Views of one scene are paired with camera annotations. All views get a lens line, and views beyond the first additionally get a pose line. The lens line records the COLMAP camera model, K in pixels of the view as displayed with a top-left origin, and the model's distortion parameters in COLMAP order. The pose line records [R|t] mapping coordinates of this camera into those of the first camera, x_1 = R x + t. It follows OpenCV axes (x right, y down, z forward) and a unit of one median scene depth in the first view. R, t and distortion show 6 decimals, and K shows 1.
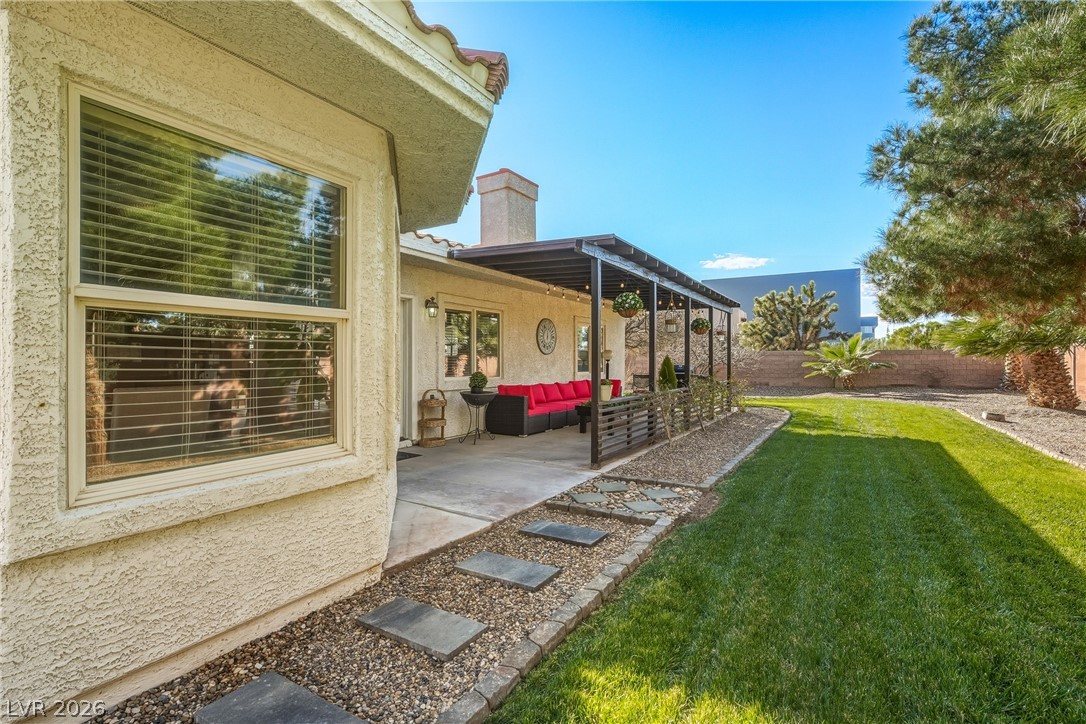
lens RADIAL K [[512.6, 0, 543.0], [0, 512.6, 362.0], [0, 0, 1]] dist [0.019617, 0.000620]
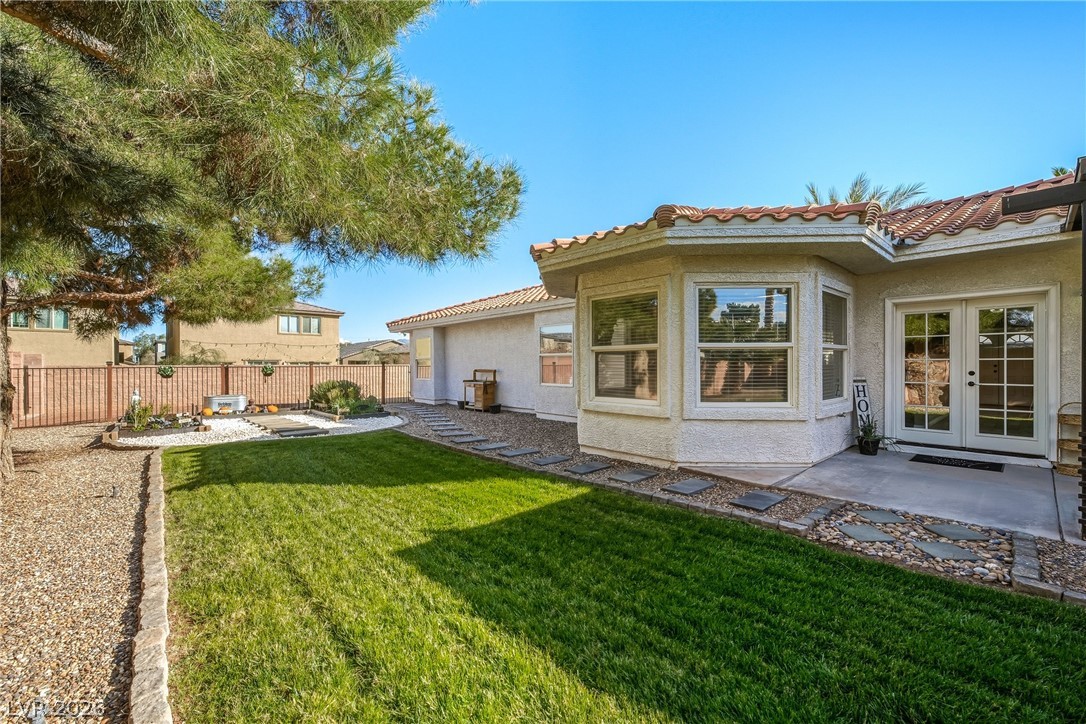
lens RADIAL K [[453.9, 0, 543.0], [0, 453.9, 362.0], [0, 0, 1]] dist [-0.009967, -0.000253]
pose [[-0.307510, -0.001518, -0.951544, 1.157759], [0.003082, 0.999992, -0.002591, -0.009209], [0.951540, -0.003730, -0.307503, 0.759981]]
